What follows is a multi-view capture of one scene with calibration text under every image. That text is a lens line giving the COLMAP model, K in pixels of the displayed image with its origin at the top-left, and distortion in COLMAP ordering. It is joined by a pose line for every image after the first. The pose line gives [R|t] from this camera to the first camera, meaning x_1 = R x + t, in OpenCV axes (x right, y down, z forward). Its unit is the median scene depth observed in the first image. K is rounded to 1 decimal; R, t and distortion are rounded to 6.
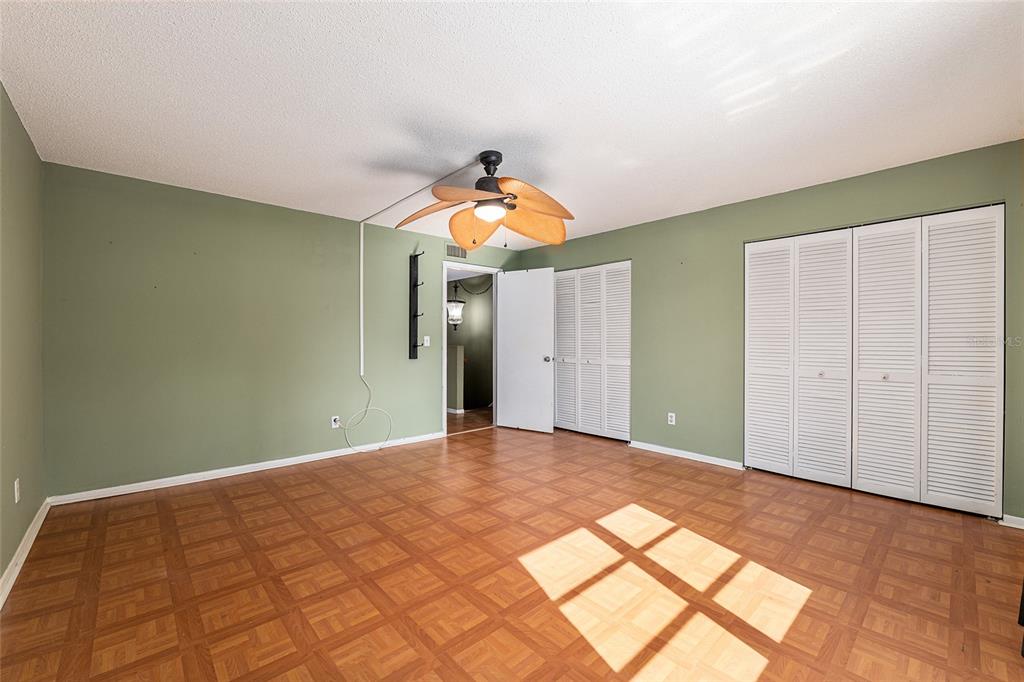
lens RADIAL K [[423.7, 0, 521.5], [0, 423.7, 340.6], [0, 0, 1]] dist [-0.009344, 0.000154]
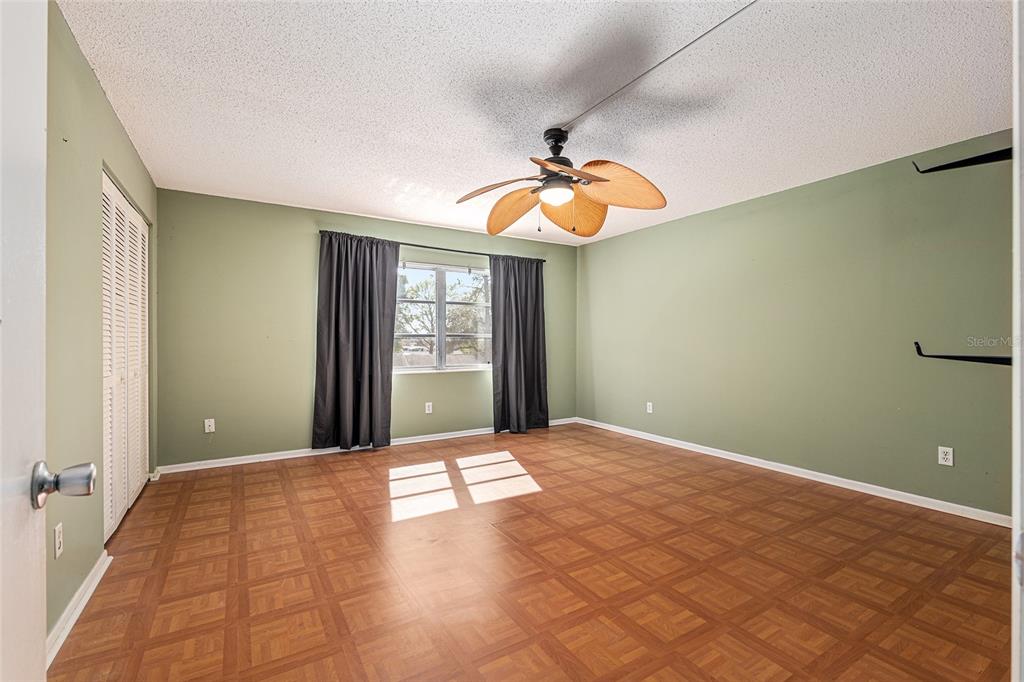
lens RADIAL K [[448.7, 0, 512.0], [0, 448.7, 341.0], [0, 0, 1]] dist [-0.002622, -0.000121]
pose [[-0.976969, -0.000761, 0.213378, -0.201570], [0.000953, 0.999968, 0.007928, 0.007875], [-0.213378, 0.007949, -0.976937, 2.128351]]
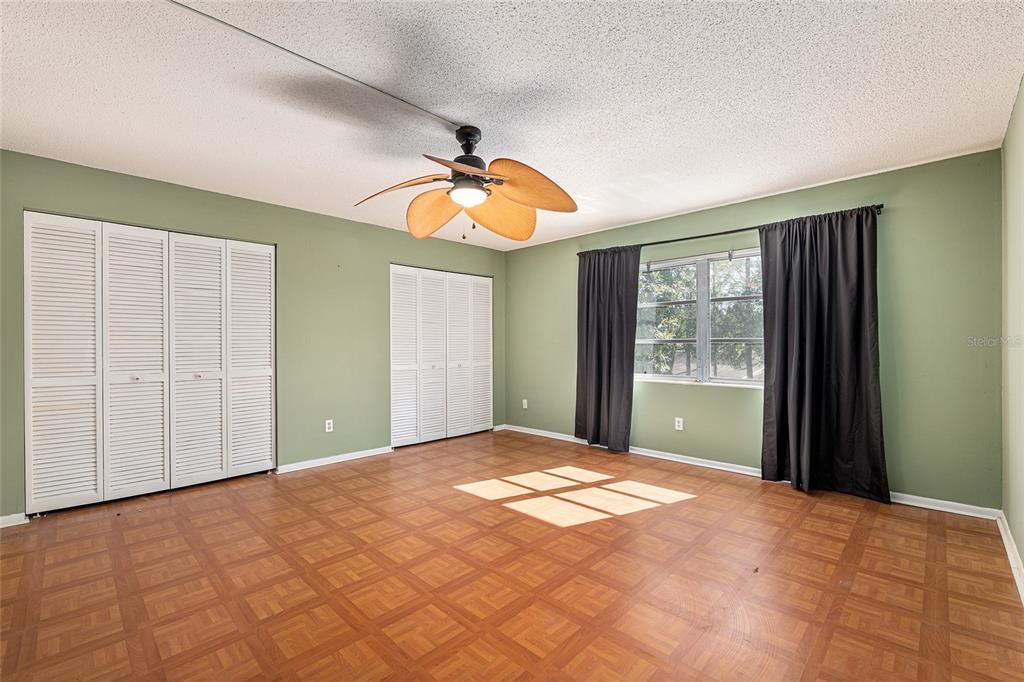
lens RADIAL K [[436.0, 0, 504.4], [0, 436.0, 343.6], [0, 0, 1]] dist [-0.008016, 0.000097]
pose [[-0.029664, -0.000507, 0.999560, -1.049224], [0.008545, 0.999963, 0.000760, 0.001969], [-0.999523, 0.008564, -0.029659, 1.029753]]
